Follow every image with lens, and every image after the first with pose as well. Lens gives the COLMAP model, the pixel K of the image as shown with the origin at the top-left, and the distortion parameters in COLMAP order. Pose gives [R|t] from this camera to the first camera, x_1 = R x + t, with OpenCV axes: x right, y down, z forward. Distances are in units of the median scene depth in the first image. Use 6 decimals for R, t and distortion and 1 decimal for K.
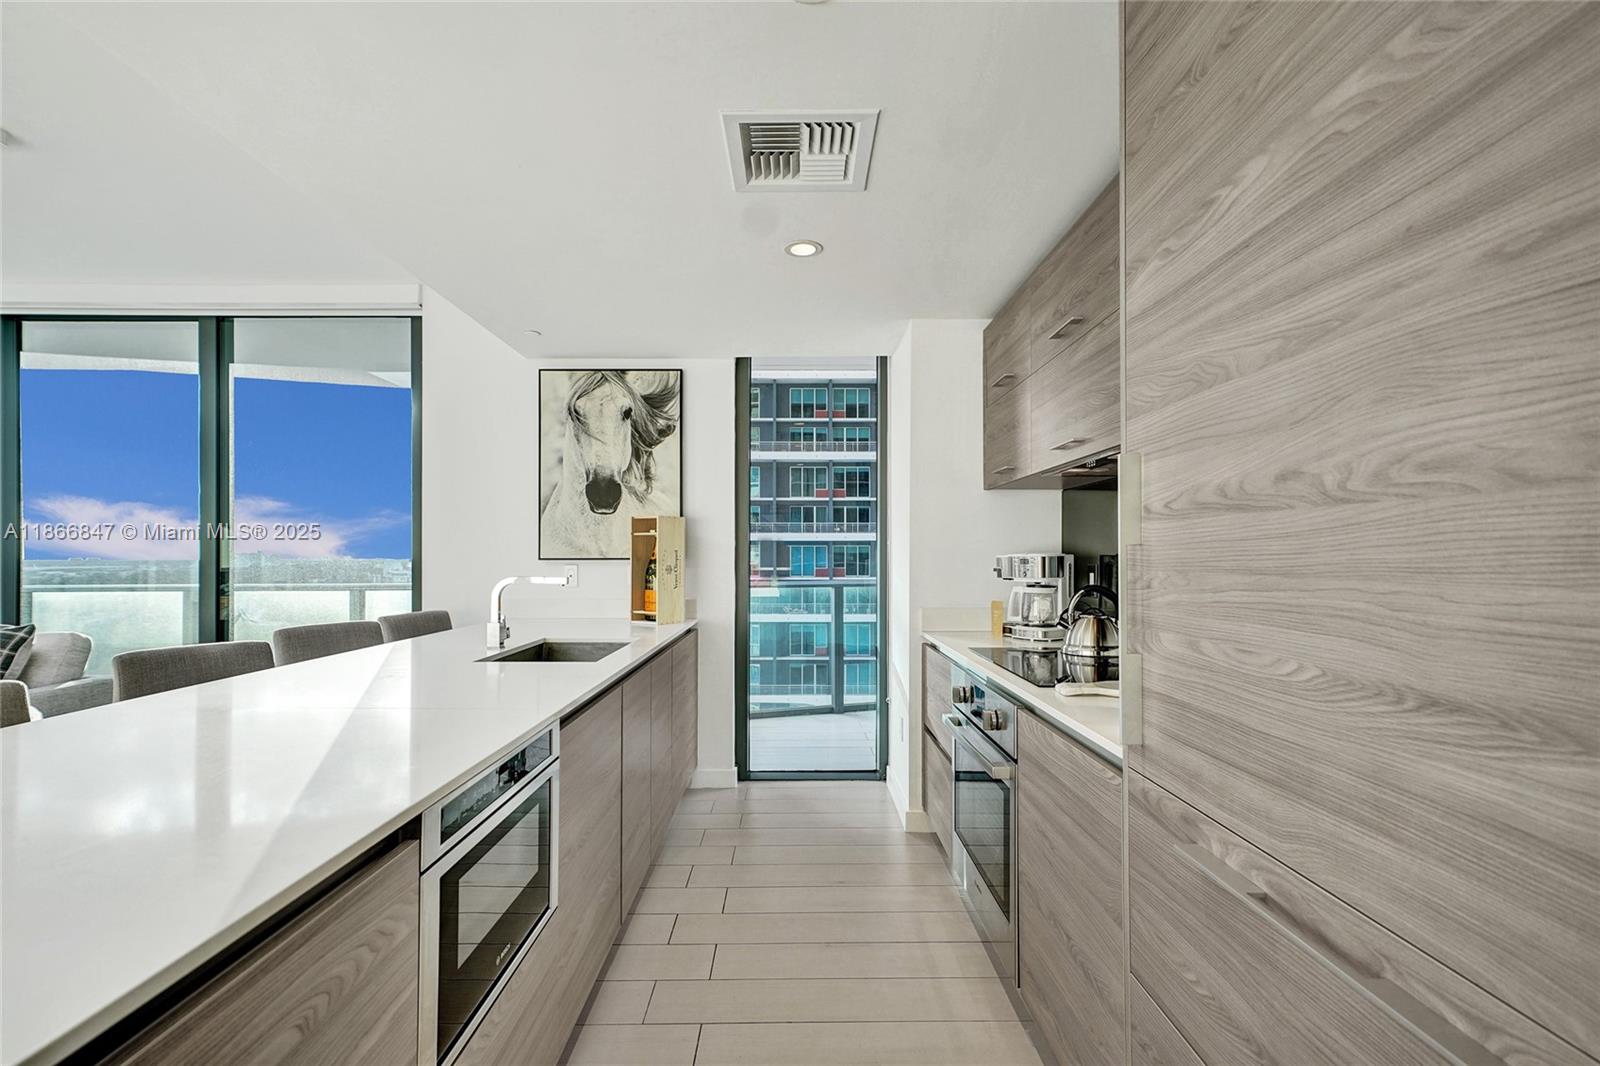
lens RADIAL K [[736.6, 0, 791.3], [0, 736.6, 544.0], [0, 0, 1]] dist [0.013507, 0.000370]
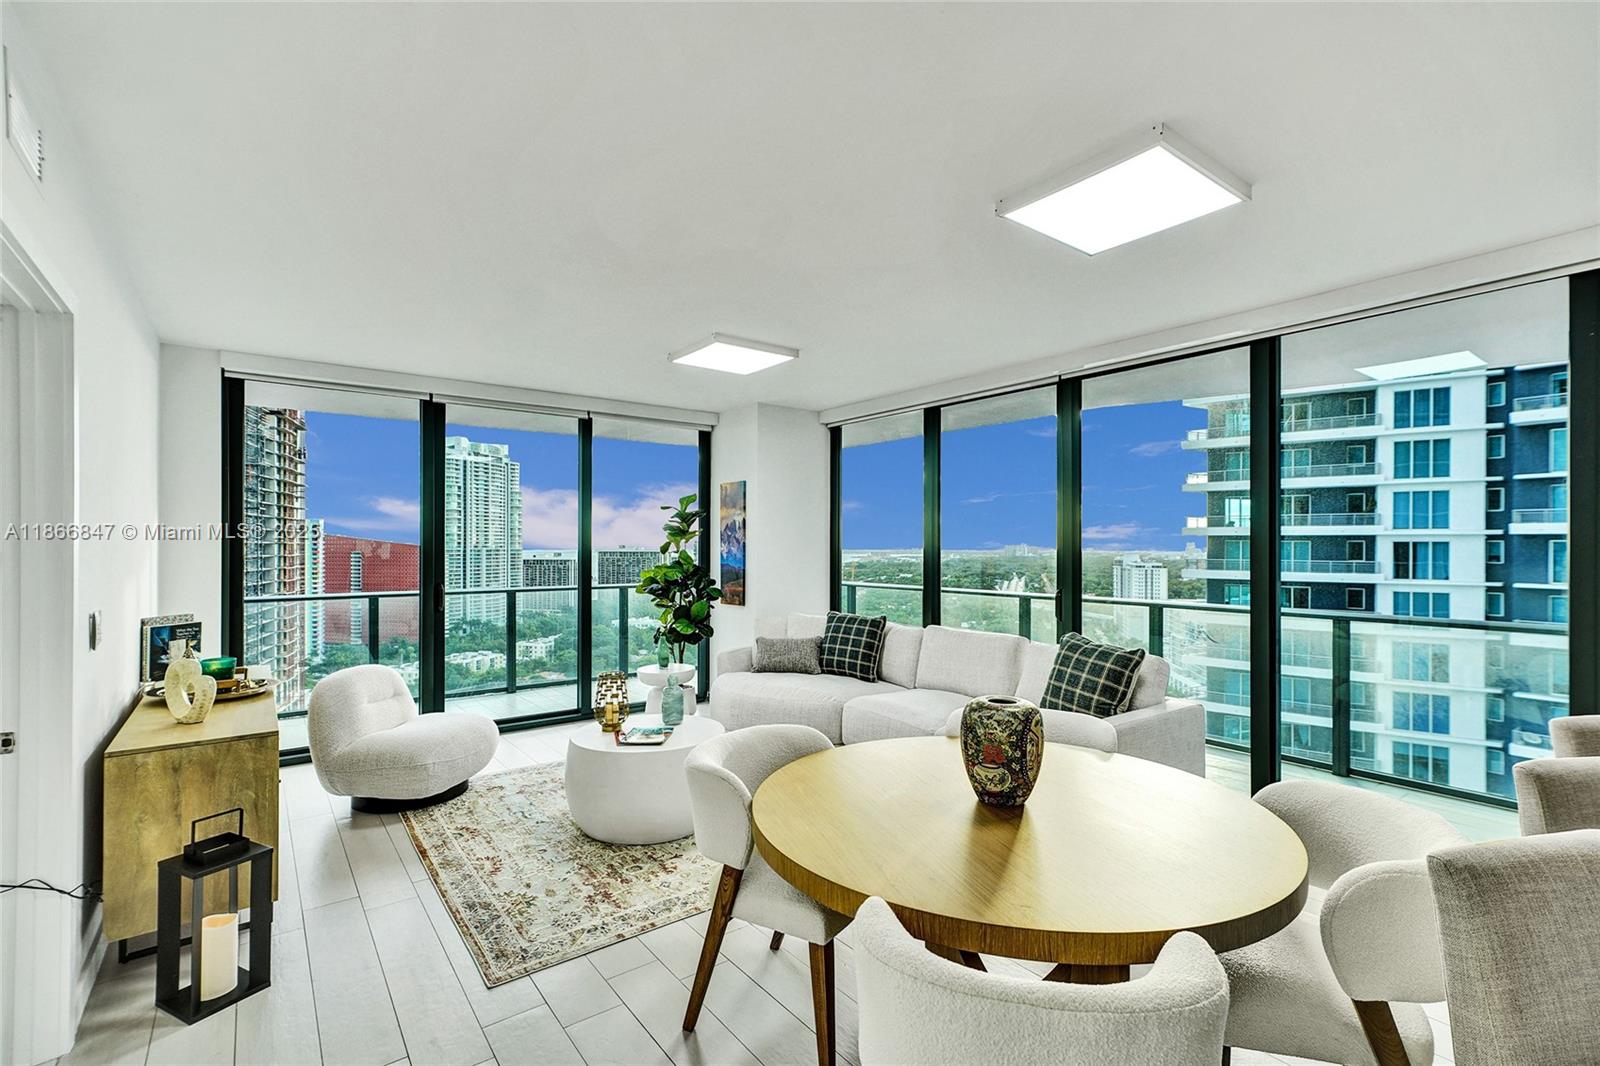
lens RADIAL K [[724.1, 0, 807.0], [0, 724.1, 545.7], [0, 0, 1]] dist [-0.000135, 0.007769]
pose [[0.609586, 0.003783, -0.792711, -0.409362], [0.006252, 0.999935, 0.009580, -0.051621], [0.792695, -0.010796, 0.609523, -0.042955]]
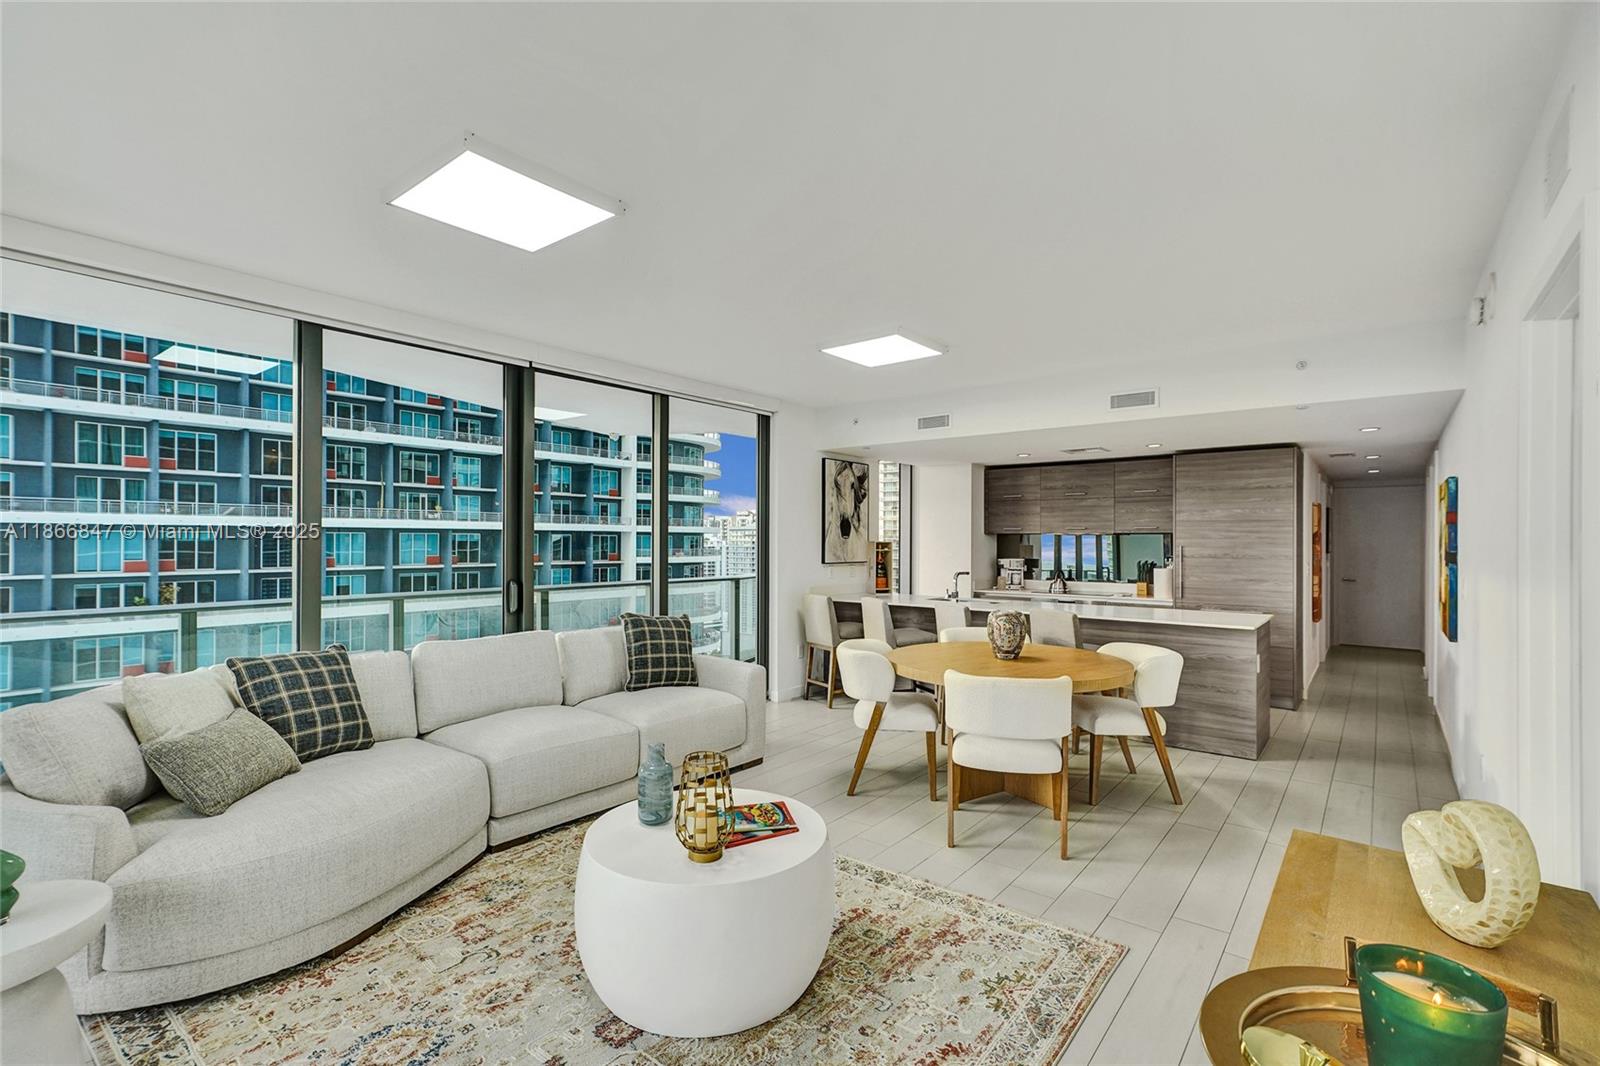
lens RADIAL K [[724.6, 0, 799.0], [0, 724.6, 538.0], [0, 0, 1]] dist [-0.000166, 0.008059]
pose [[0.627049, 0.009912, 0.778917, -1.758362], [-0.017272, 0.999850, 0.001180, -0.042268], [-0.778788, -0.014193, 0.627126, -0.061434]]
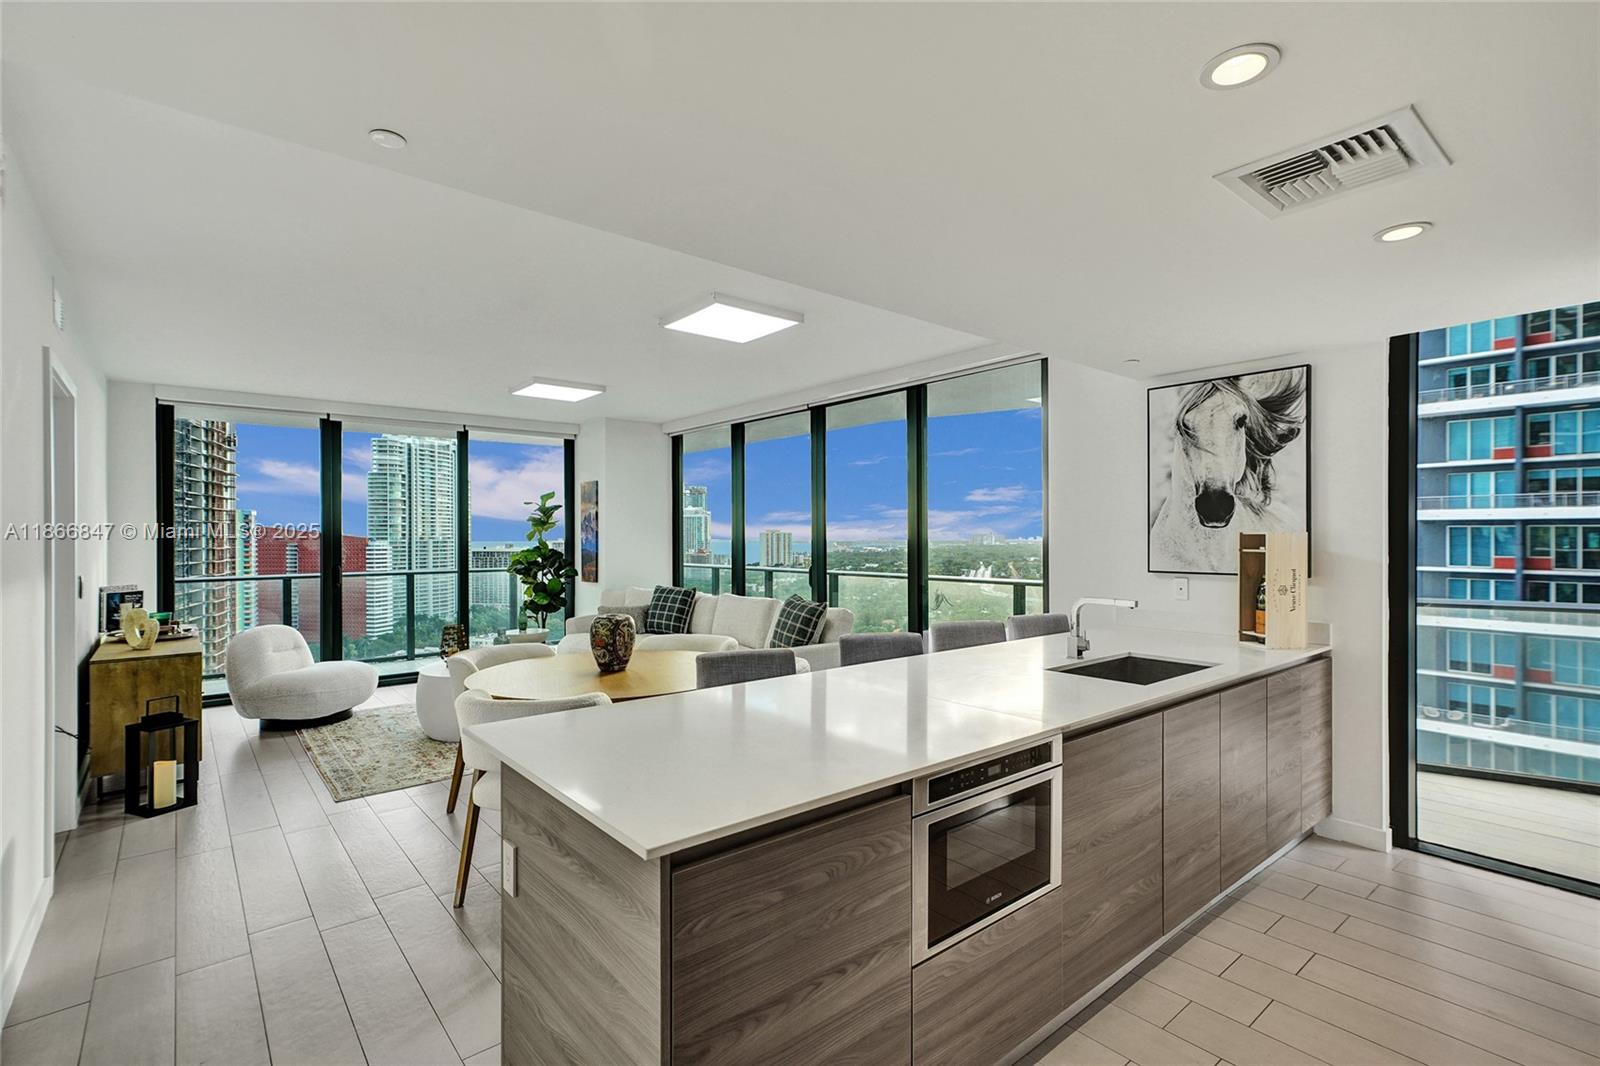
lens RADIAL K [[744.1, 0, 802.8], [0, 744.1, 535.3], [0, 0, 1]] dist [-0.000654, 0.010701]
pose [[0.643994, 0.000573, -0.765030, 0.148103], [0.011310, 0.999883, 0.010270, -0.046560], [0.764947, -0.015266, 0.643913, -0.051369]]
